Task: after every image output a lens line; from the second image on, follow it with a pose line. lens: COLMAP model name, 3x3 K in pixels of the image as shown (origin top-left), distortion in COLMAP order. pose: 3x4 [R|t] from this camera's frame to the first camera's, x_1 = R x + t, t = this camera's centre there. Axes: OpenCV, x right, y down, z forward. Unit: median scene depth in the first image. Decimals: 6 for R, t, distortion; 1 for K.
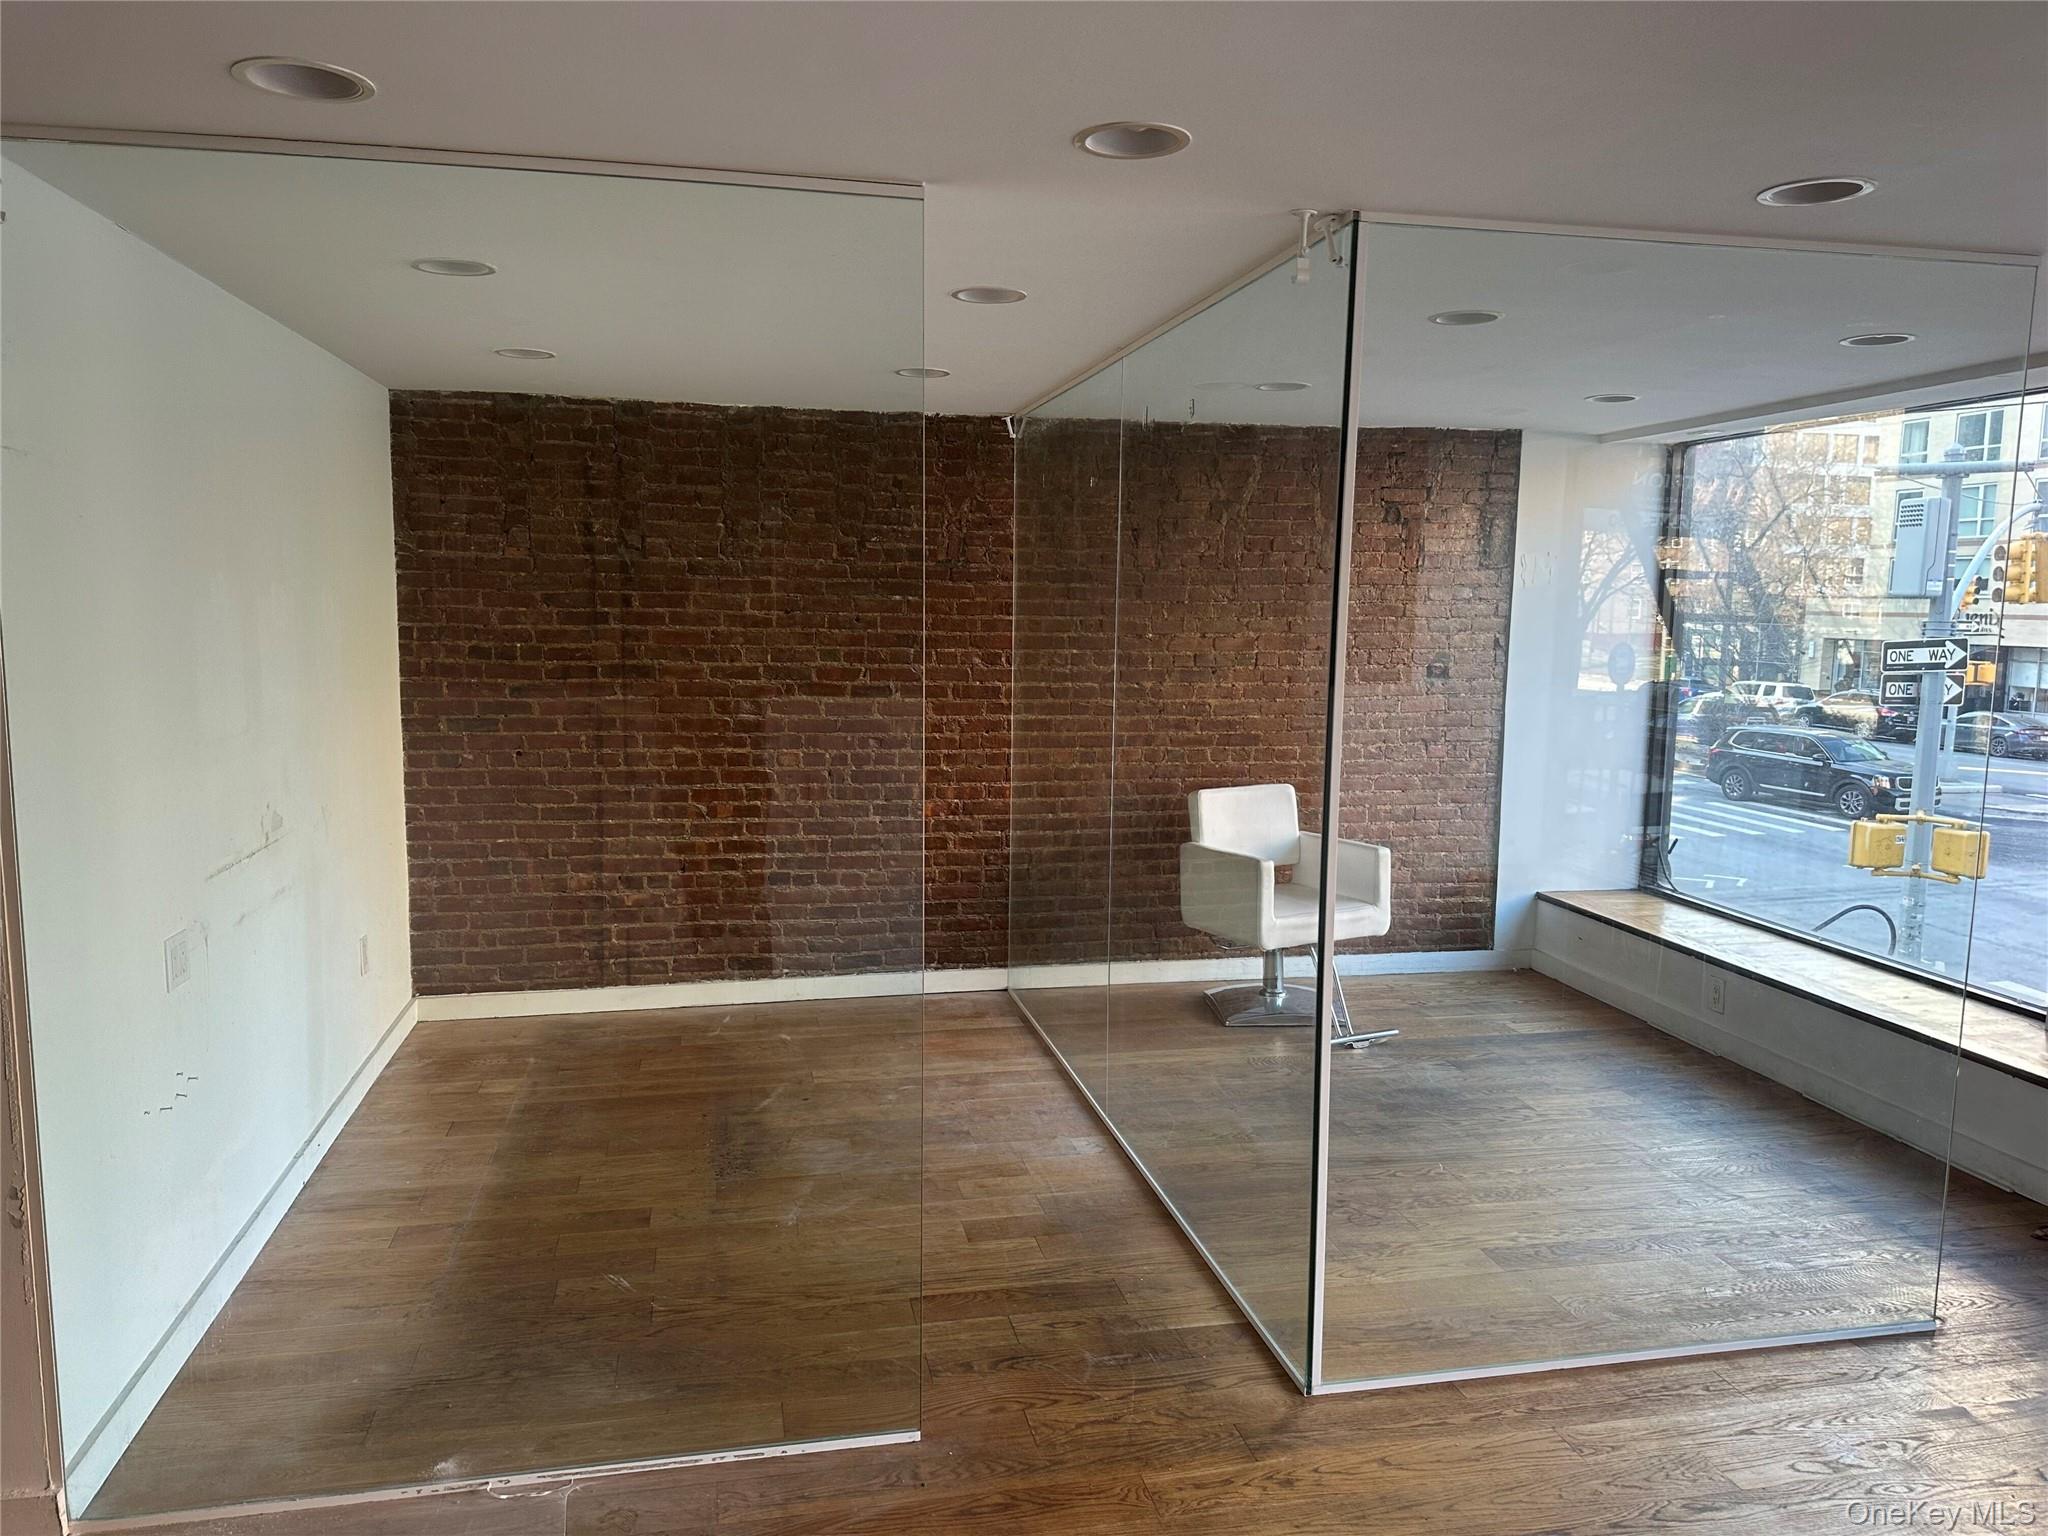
lens RADIAL K [[1445.7, 0, 1024.0], [0, 1445.7, 768.0], [0, 0, 1]] dist [0.072549, -0.091407]
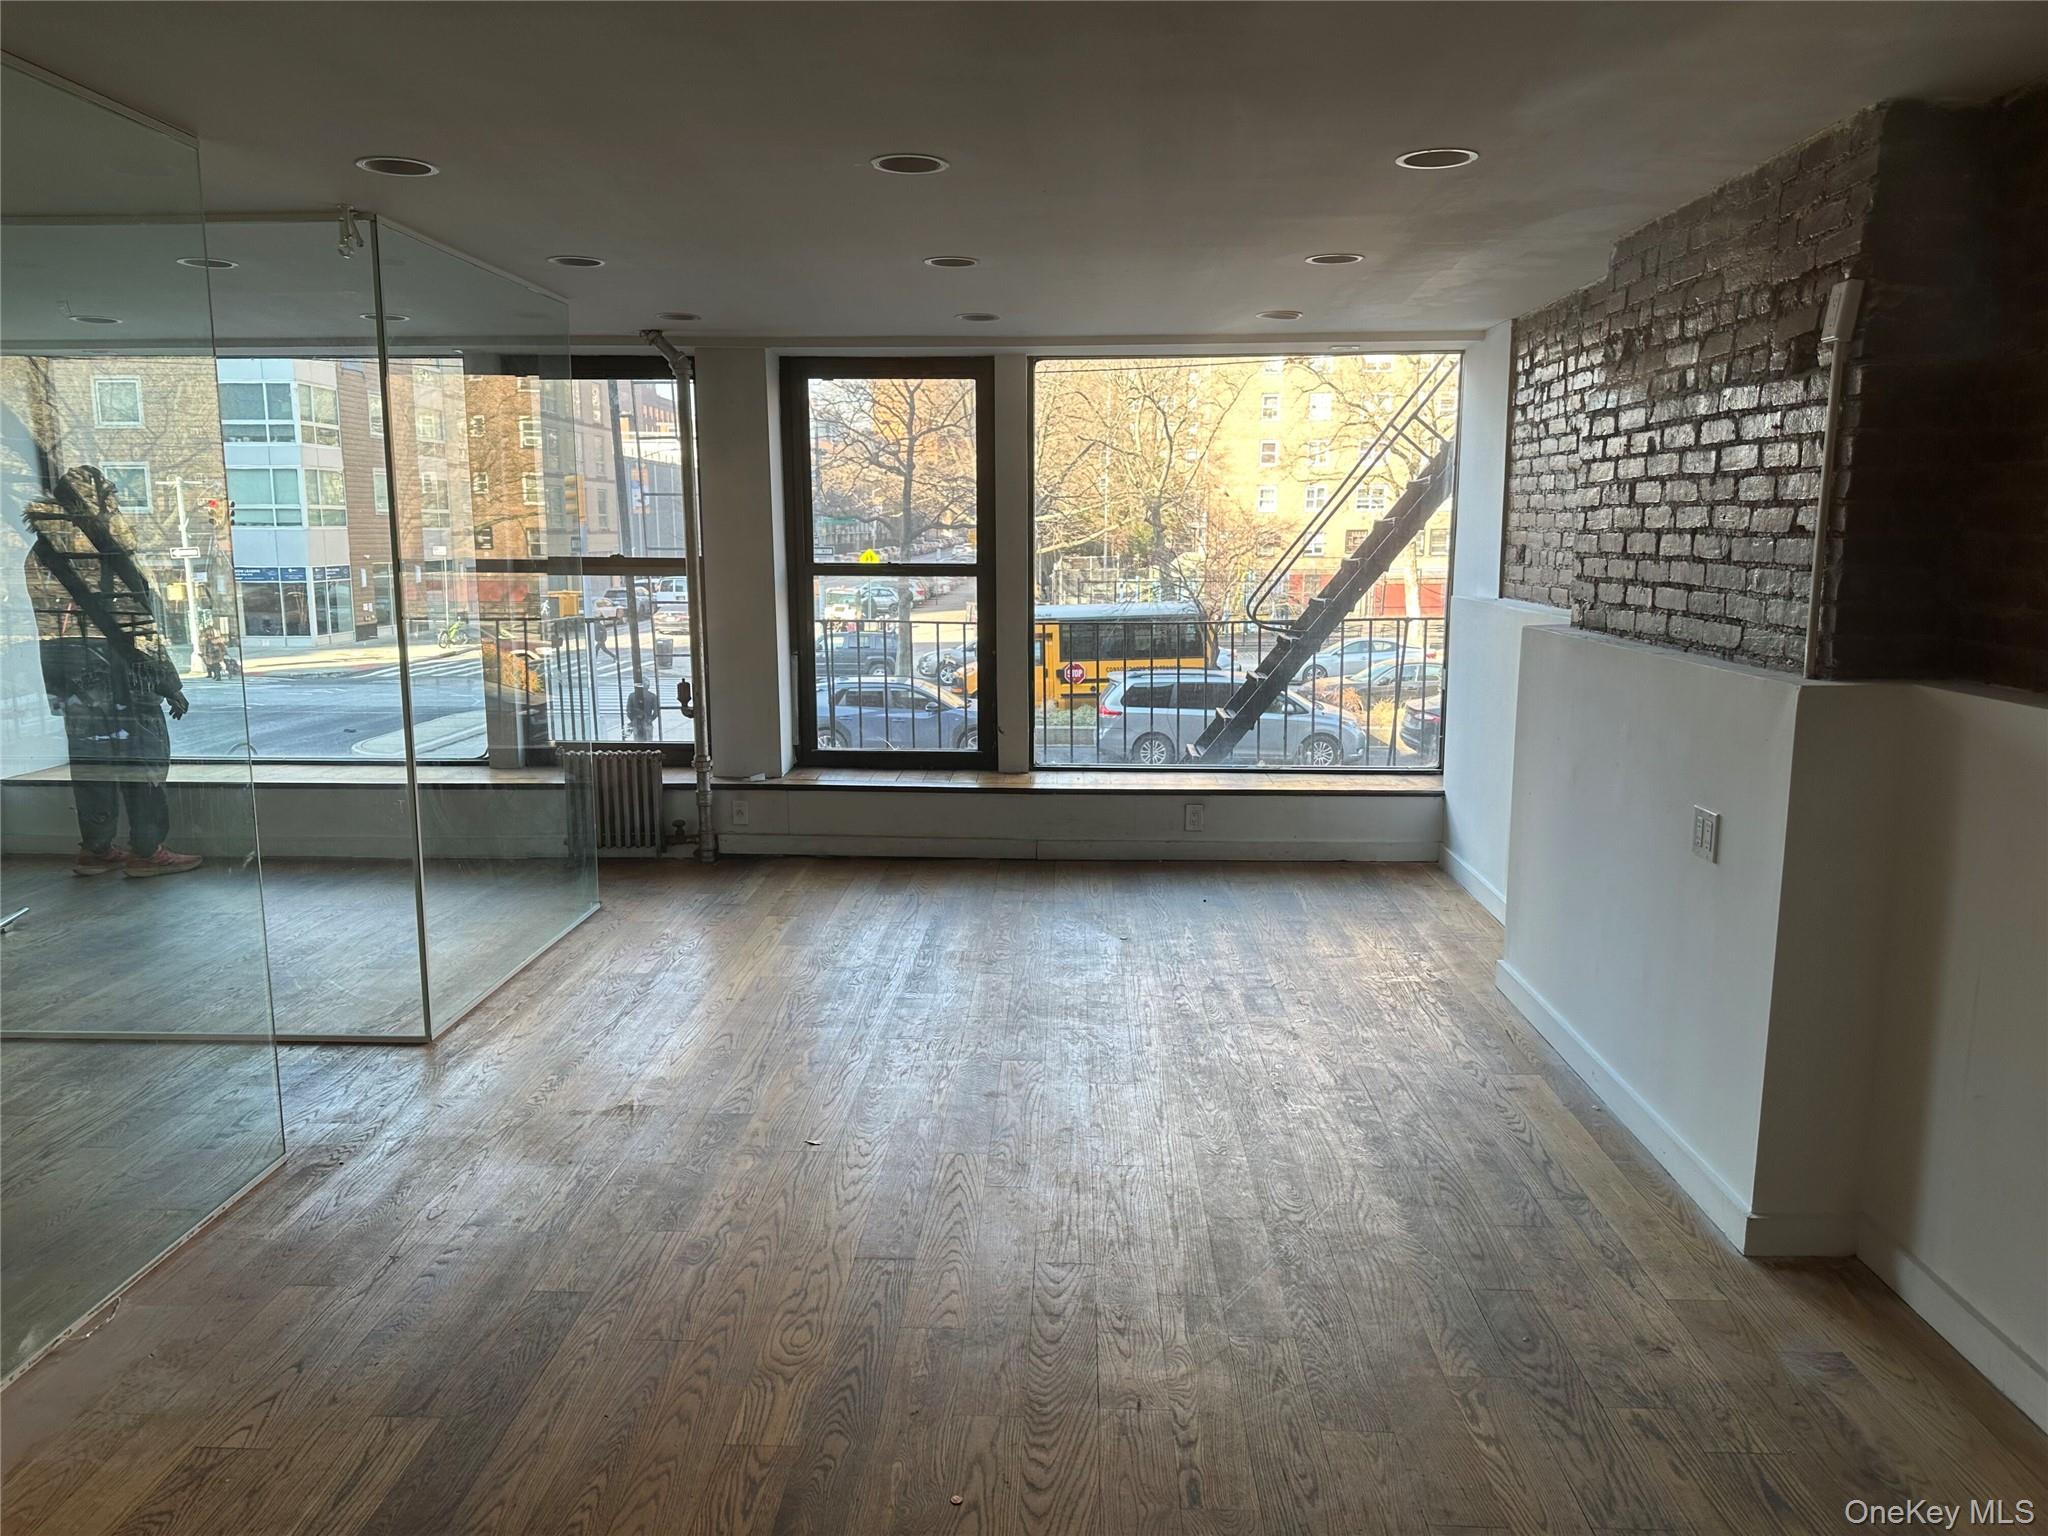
lens RADIAL K [[1445.7, 0, 1024.0], [0, 1445.7, 768.0], [0, 0, 1]] dist [0.072549, -0.091407]
pose [[0.233549, -0.170494, 0.957281, -1.086811], [0.116329, 0.982336, 0.146575, 0.020256], [-0.965361, 0.077127, 0.249257, 0.055402]]
